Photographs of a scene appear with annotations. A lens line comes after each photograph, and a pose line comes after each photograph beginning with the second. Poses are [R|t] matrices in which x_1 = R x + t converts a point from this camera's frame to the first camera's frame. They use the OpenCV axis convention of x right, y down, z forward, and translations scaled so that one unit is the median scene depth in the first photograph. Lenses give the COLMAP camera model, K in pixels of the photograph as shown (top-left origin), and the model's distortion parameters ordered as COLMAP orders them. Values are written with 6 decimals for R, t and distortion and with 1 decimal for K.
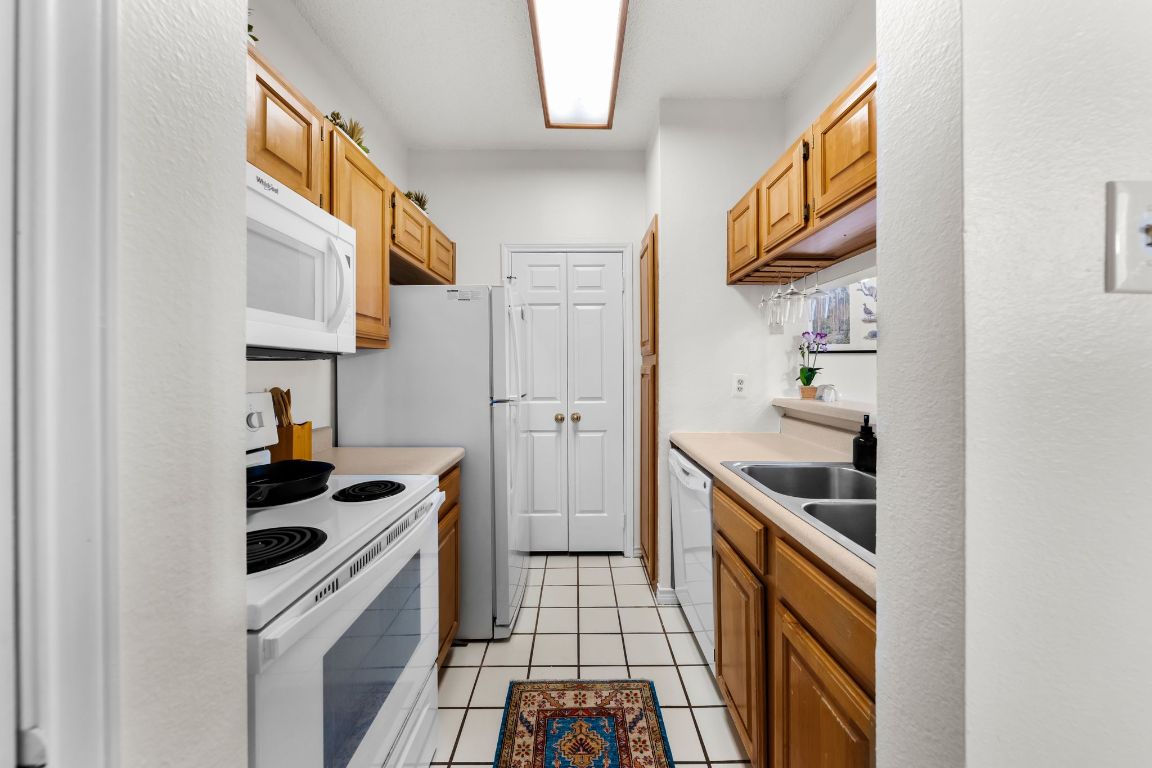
lens RADIAL K [[395.4, 0, 577.0], [0, 395.4, 370.5], [0, 0, 1]] dist [0.000087, 0.000000]
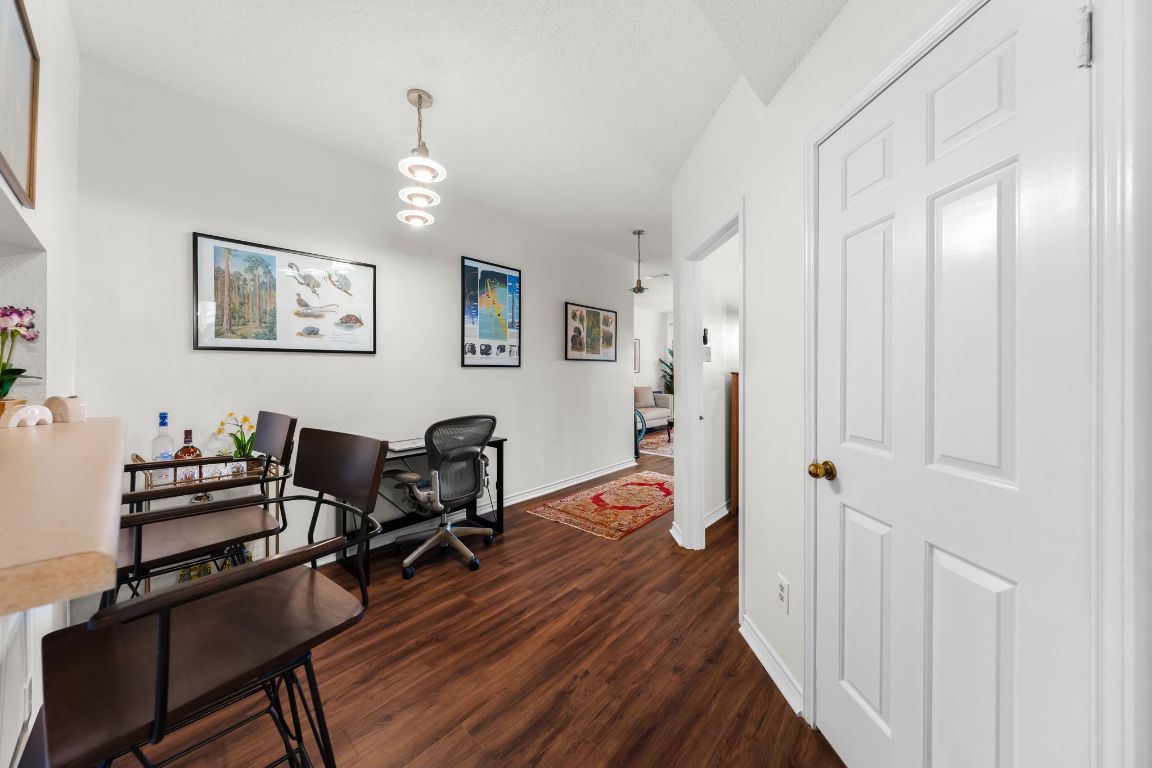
lens RADIAL K [[404.3, 0, 585.4], [0, 404.3, 365.5], [0, 0, 1]] dist [0.000014, 0.000026]
pose [[0.644073, 0.015923, 0.764798, 0.674828], [-0.010553, 0.999873, -0.011930, -0.017264], [-0.764891, -0.000387, 0.644159, -0.035007]]
